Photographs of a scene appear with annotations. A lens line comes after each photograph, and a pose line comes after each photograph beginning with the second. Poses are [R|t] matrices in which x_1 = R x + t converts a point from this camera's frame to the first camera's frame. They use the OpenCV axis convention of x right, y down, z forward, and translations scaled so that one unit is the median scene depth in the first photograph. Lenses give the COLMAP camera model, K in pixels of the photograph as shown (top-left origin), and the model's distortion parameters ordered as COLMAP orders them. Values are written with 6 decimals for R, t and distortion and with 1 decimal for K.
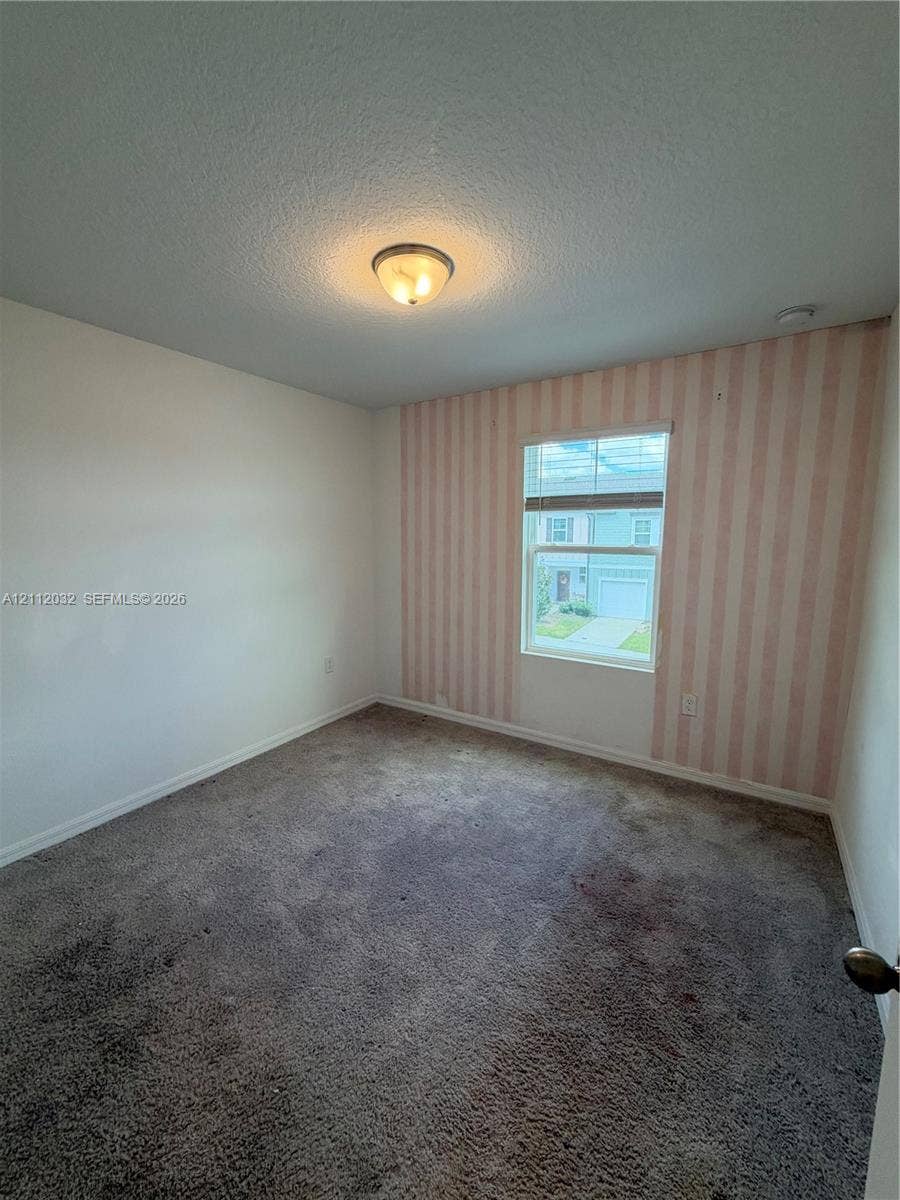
lens RADIAL K [[479.5, 0, 450.0], [0, 479.5, 600.0], [0, 0, 1]] dist [0.000167, -0.000027]
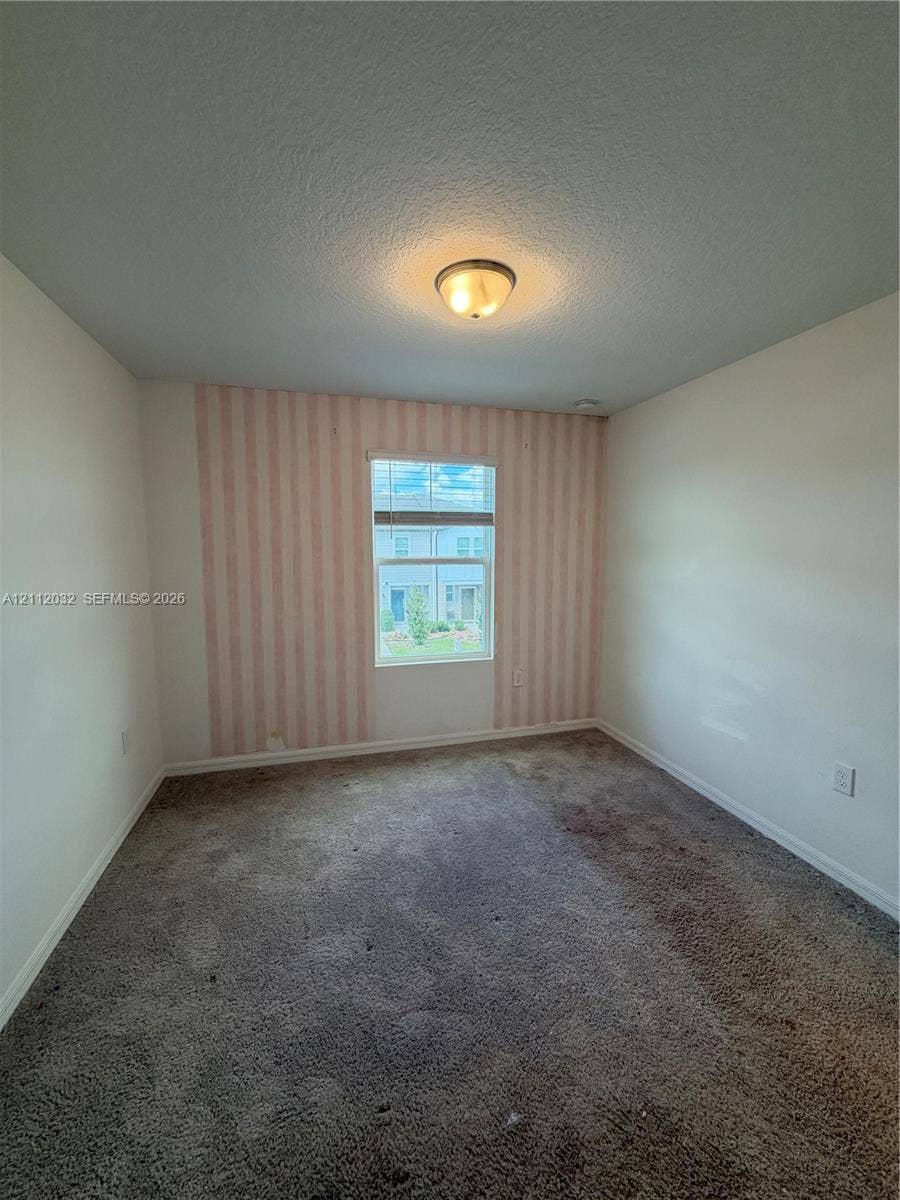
lens RADIAL K [[478.4, 0, 452.1], [0, 478.4, 597.3], [0, 0, 1]] dist [-0.001742, 0.000087]
pose [[0.662571, -0.078389, 0.744886, -0.535001], [0.106049, 0.994308, 0.010307, -0.028989], [-0.741454, 0.072165, 0.667112, 0.241560]]
